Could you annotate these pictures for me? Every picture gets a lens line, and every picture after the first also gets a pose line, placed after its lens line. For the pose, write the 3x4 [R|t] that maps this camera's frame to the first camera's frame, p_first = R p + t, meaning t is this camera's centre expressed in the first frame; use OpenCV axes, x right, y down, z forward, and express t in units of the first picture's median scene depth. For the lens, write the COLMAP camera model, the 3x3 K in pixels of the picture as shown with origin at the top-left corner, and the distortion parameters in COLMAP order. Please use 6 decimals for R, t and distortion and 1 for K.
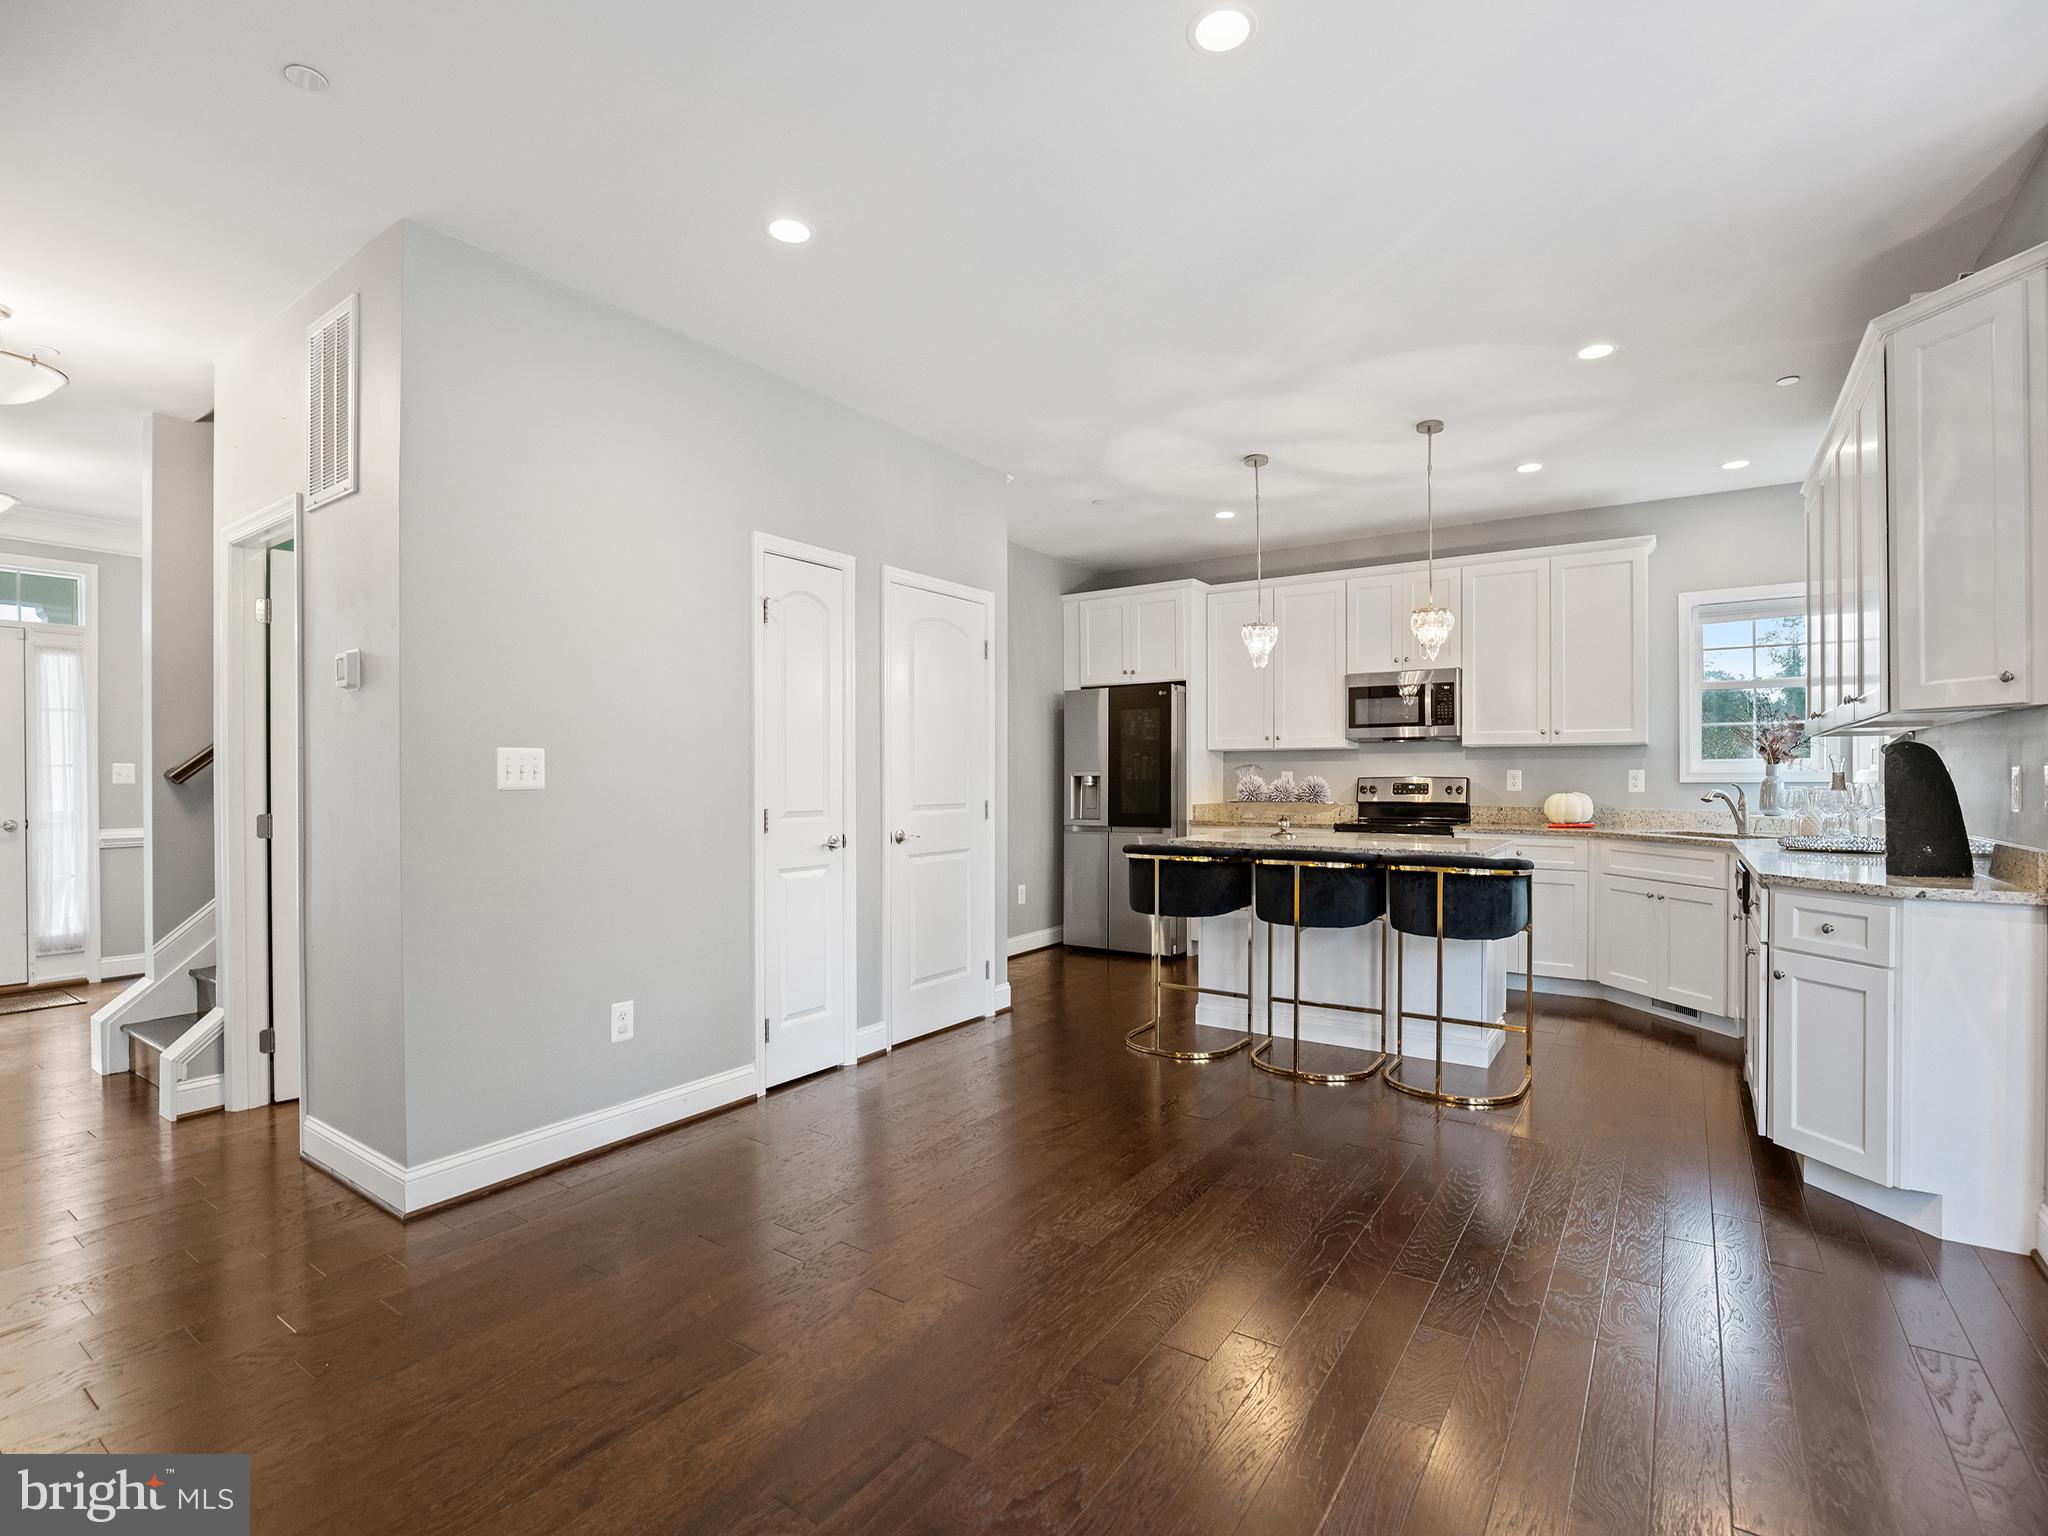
lens RADIAL K [[957.2, 0, 1037.7], [0, 957.2, 782.6], [0, 0, 1]] dist [-0.030056, 0.000088]
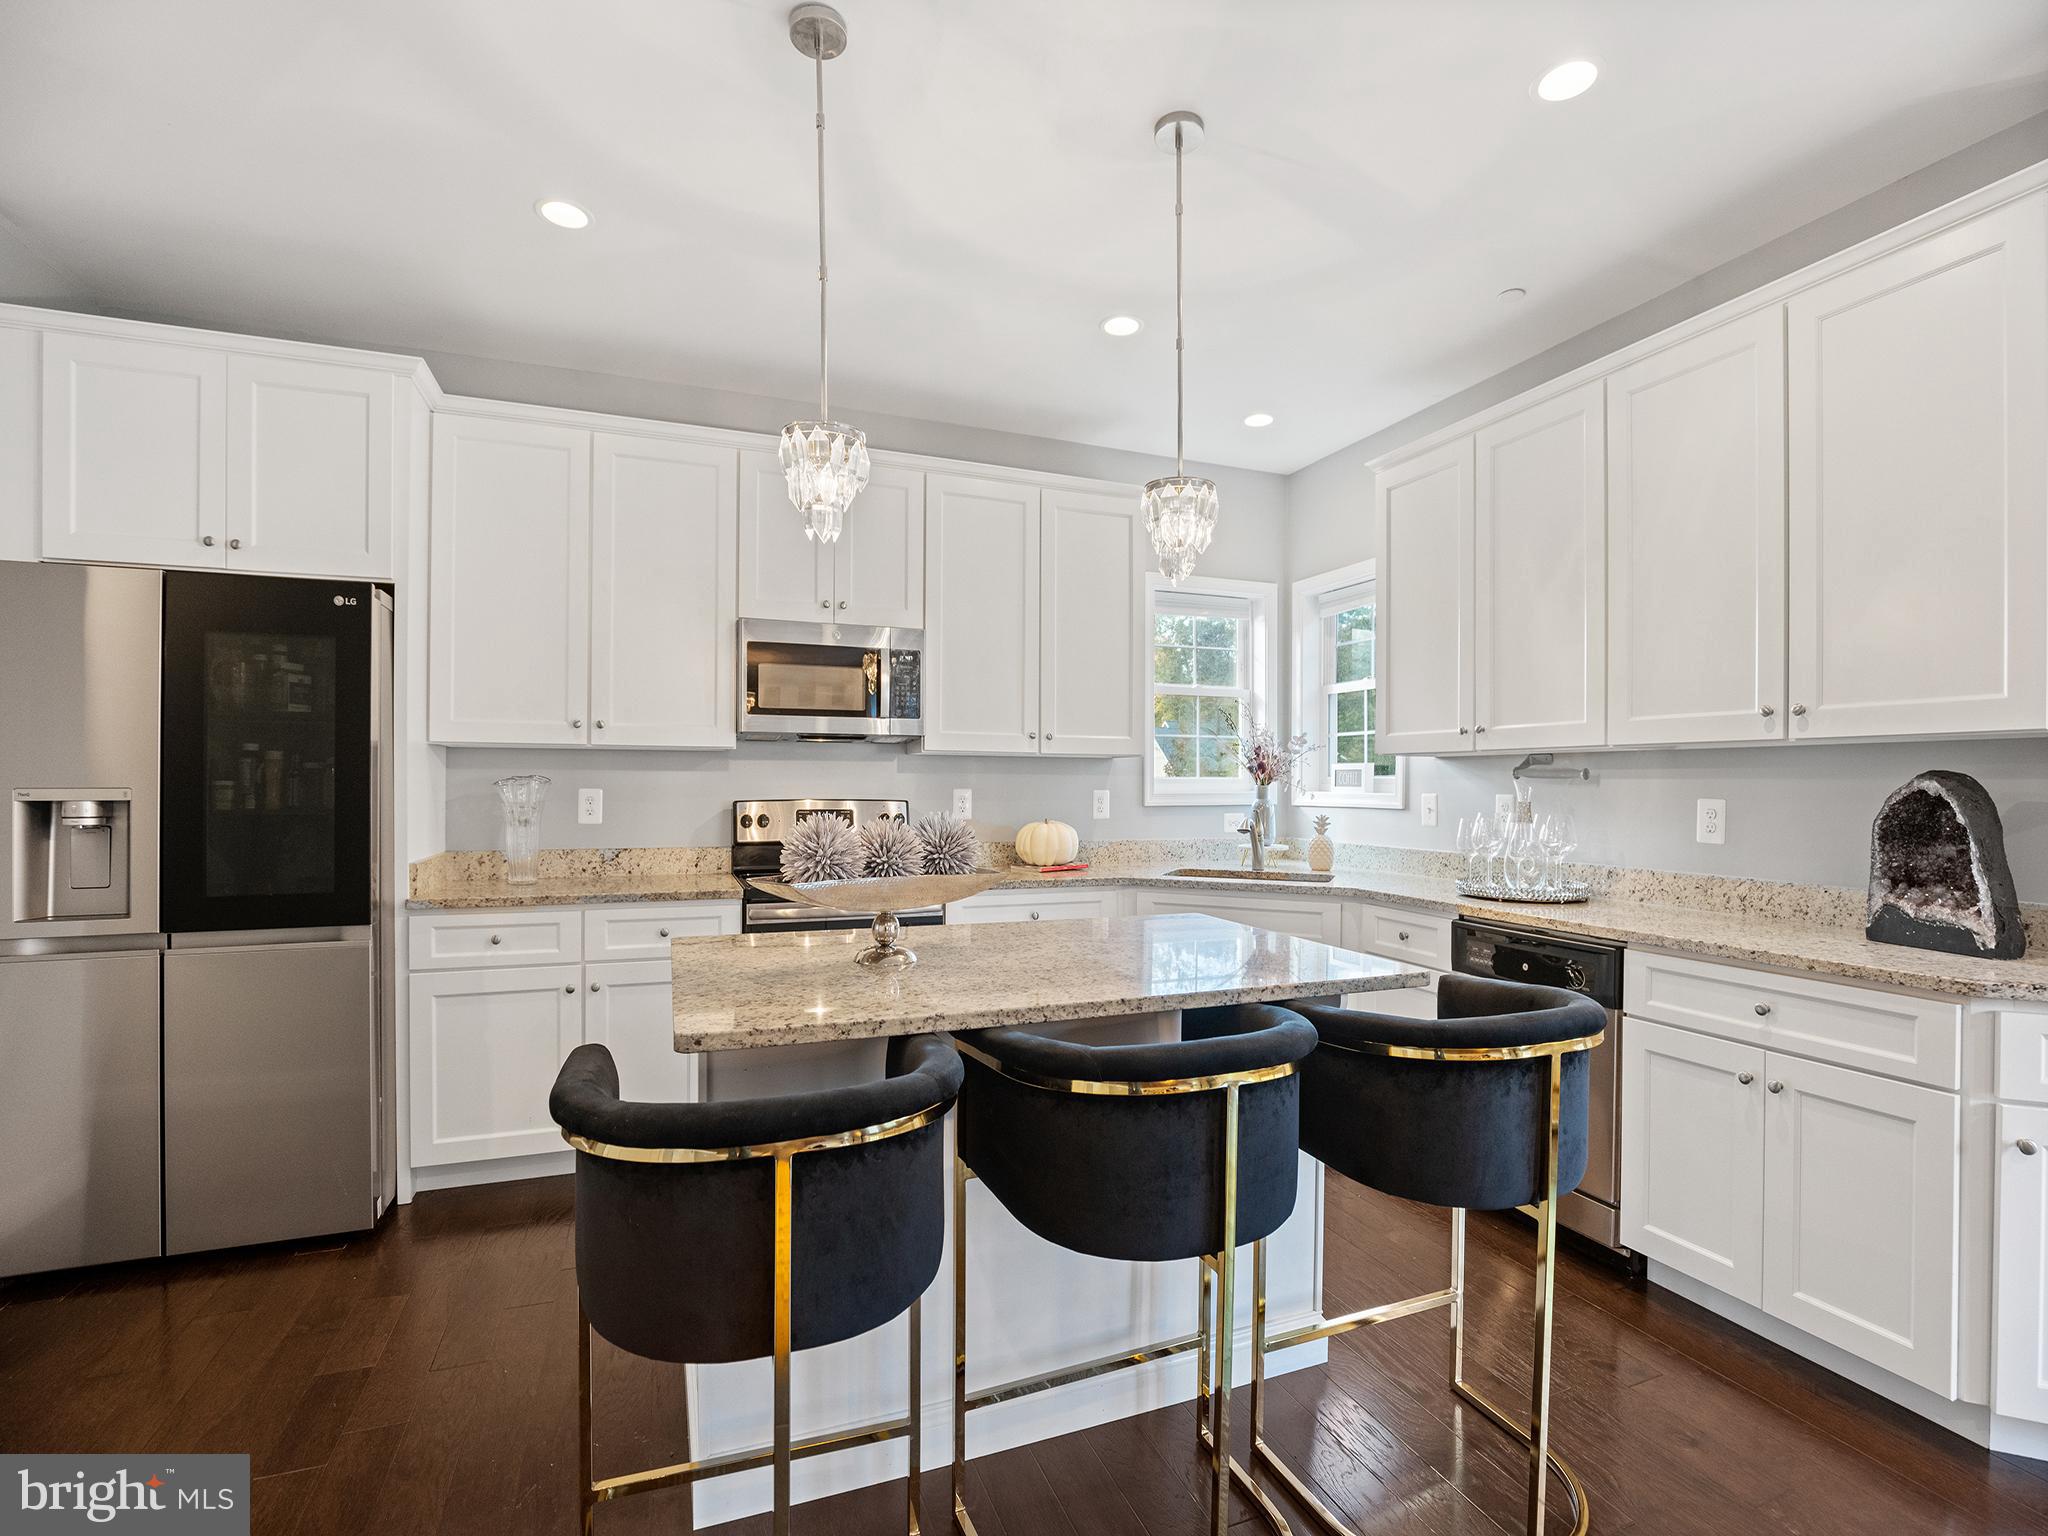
lens RADIAL K [[940.8, 0, 1030.6], [0, 940.8, 781.2], [0, 0, 1]] dist [-0.030183, 0.001259]
pose [[0.566425, 0.005910, 0.824092, -0.034255], [-0.000864, 0.999978, -0.006577, -0.014651], [-0.824113, 0.003013, 0.566418, 0.580417]]
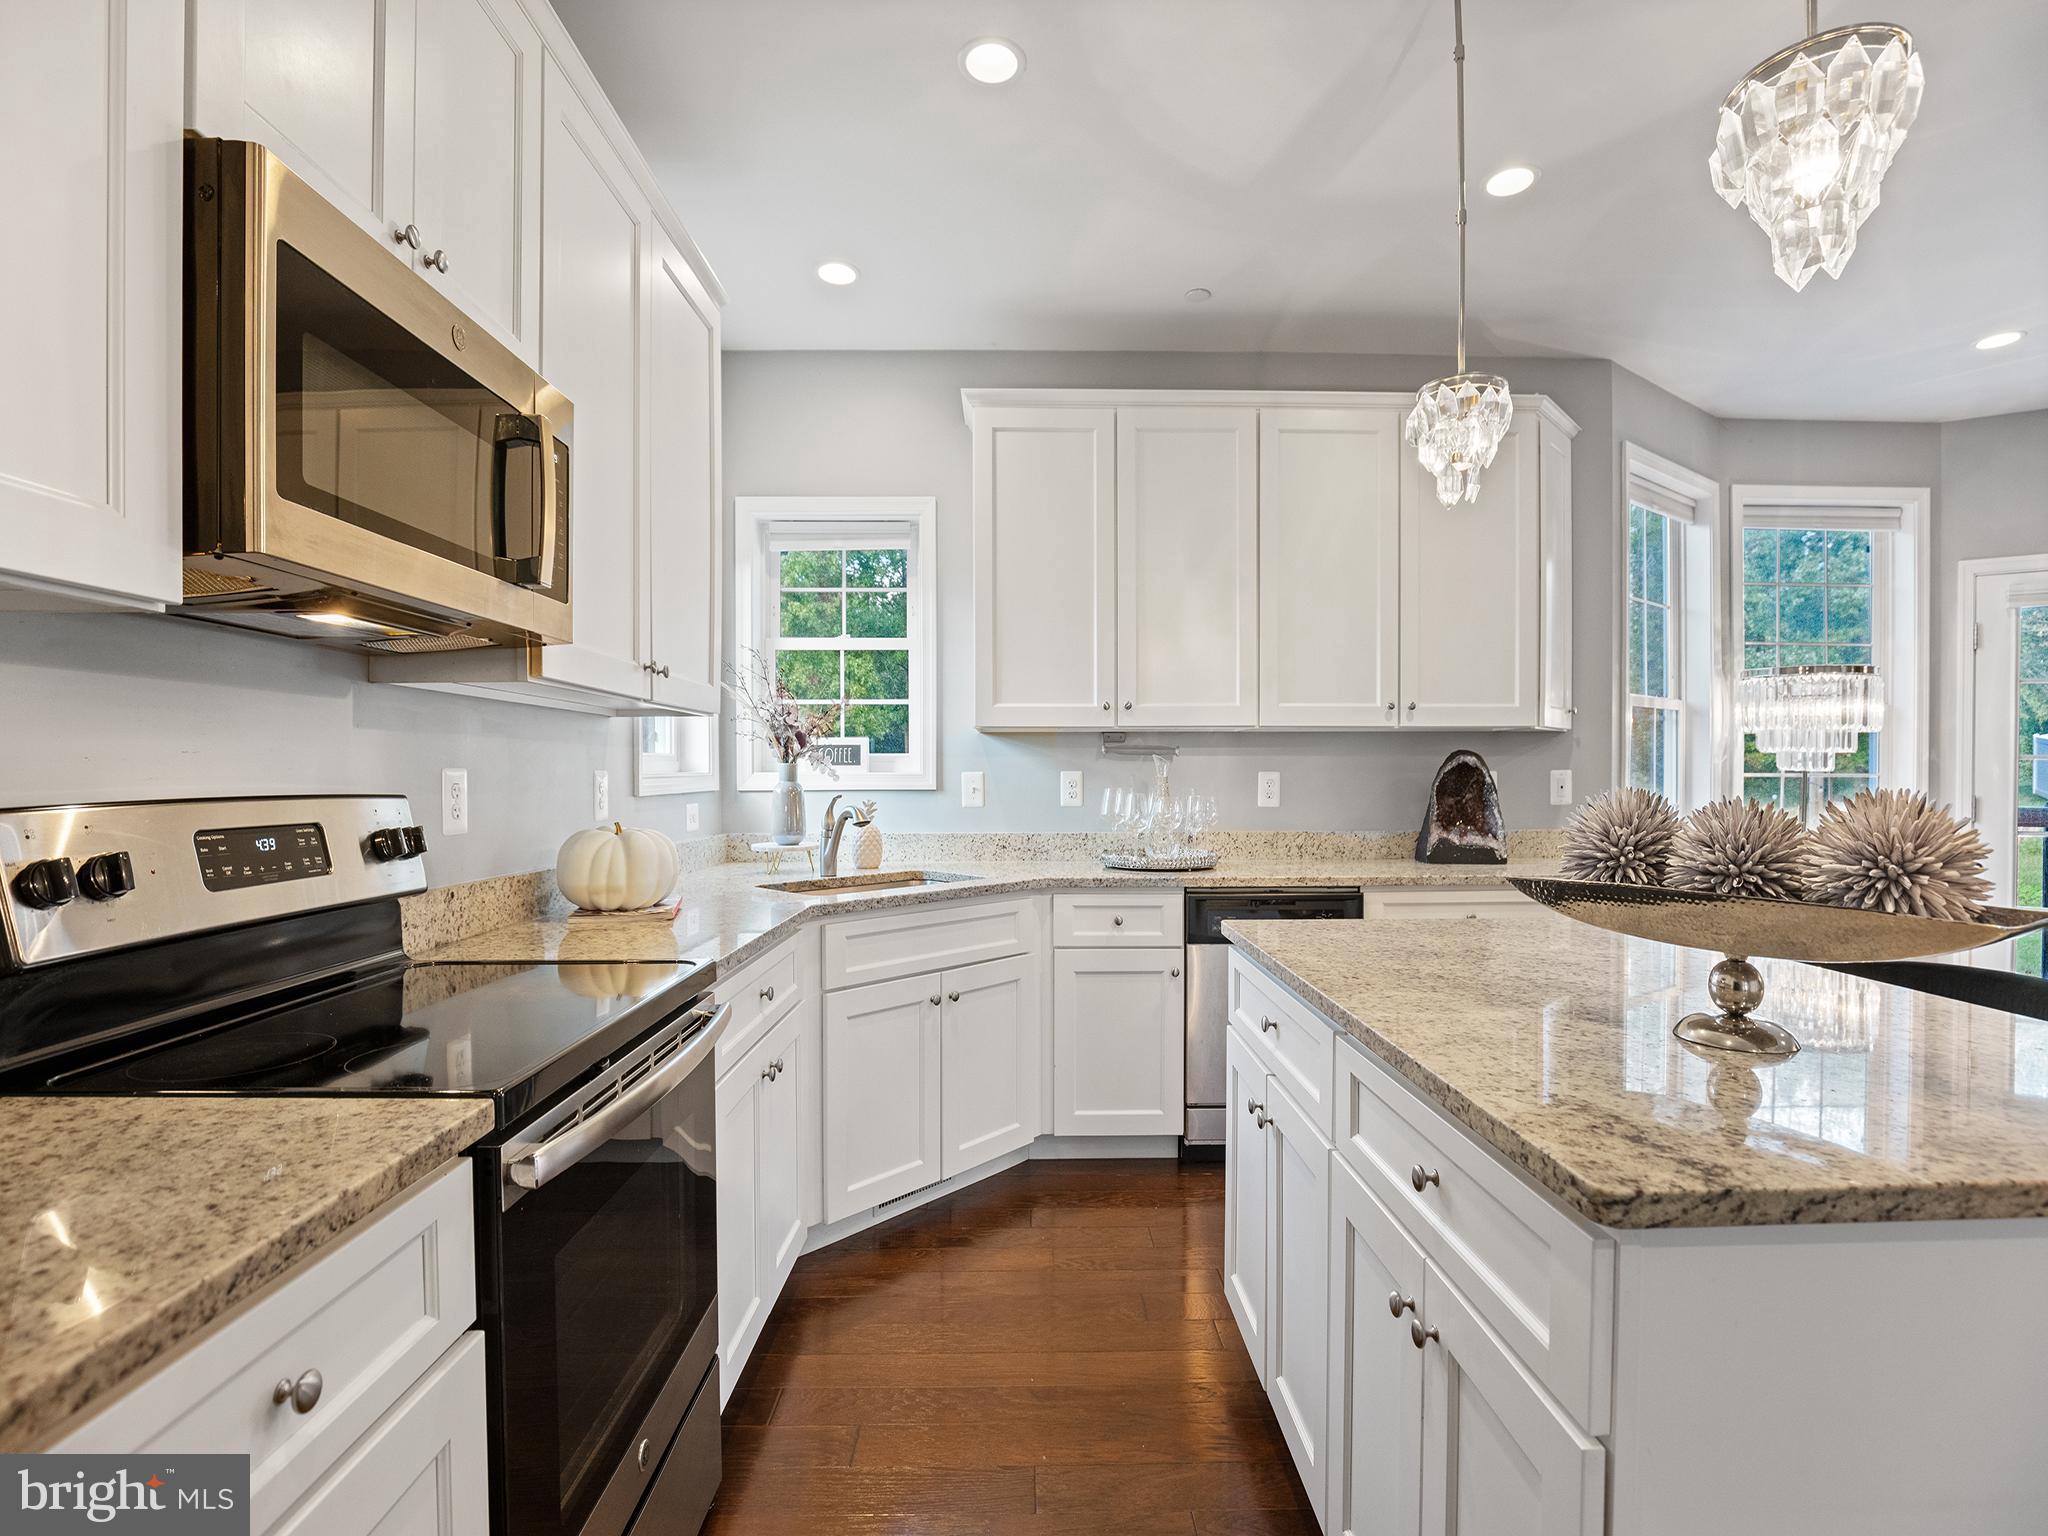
lens RADIAL K [[957.2, 0, 1037.7], [0, 957.2, 782.6], [0, 0, 1]] dist [-0.030056, 0.000088]
pose [[-0.576988, -0.004737, 0.816739, 0.133540], [0.008855, 0.999888, 0.012054, -0.010699], [-0.816705, 0.014187, -0.576881, 1.037828]]
